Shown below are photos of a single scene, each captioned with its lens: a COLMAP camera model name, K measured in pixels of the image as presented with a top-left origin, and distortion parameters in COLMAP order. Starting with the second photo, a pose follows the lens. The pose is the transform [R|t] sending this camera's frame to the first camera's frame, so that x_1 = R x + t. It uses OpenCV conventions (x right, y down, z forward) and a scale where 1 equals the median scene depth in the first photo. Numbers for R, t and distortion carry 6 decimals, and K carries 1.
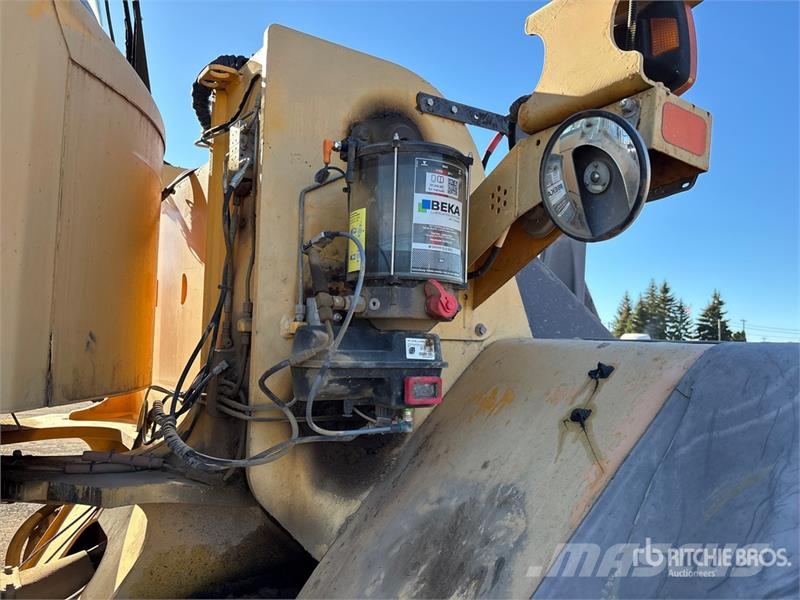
lens RADIAL K [[603.4, 0, 397.2], [0, 603.4, 304.7], [0, 0, 1]] dist [0.023757, 0.001007]
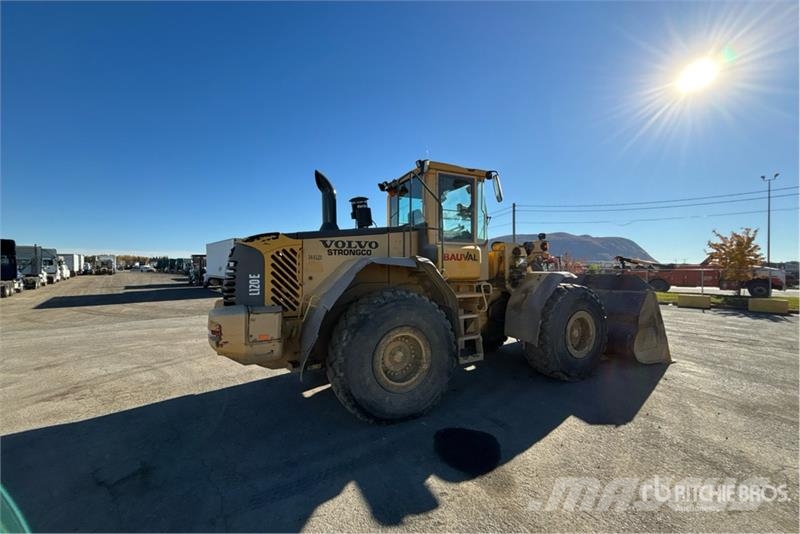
lens RADIAL K [[323.3, 0, 400.0], [0, 323.3, 267.0], [0, 0, 1]] dist [-0.002949, -0.000435]
pose [[0.987172, -0.036776, -0.155365, -1.224702], [0.044689, 0.997859, 0.047748, -0.423648], [0.153277, -0.054079, 0.986702, -5.056491]]
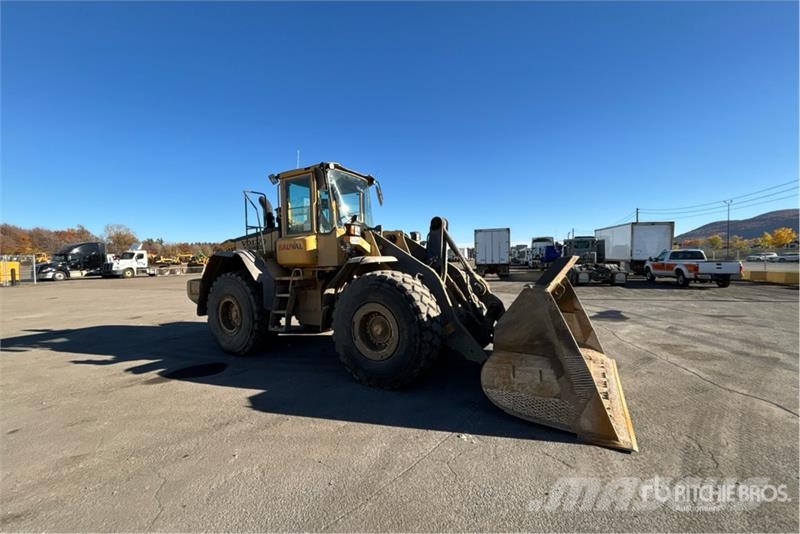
lens RADIAL K [[323.3, 0, 400.0], [0, 323.3, 267.0], [0, 0, 1]] dist [-0.002949, -0.000435]
pose [[0.407463, -0.018569, -0.913033, 5.441335], [0.095367, 0.995192, 0.022320, 0.153964], [0.908229, -0.096168, 0.407275, -0.516681]]
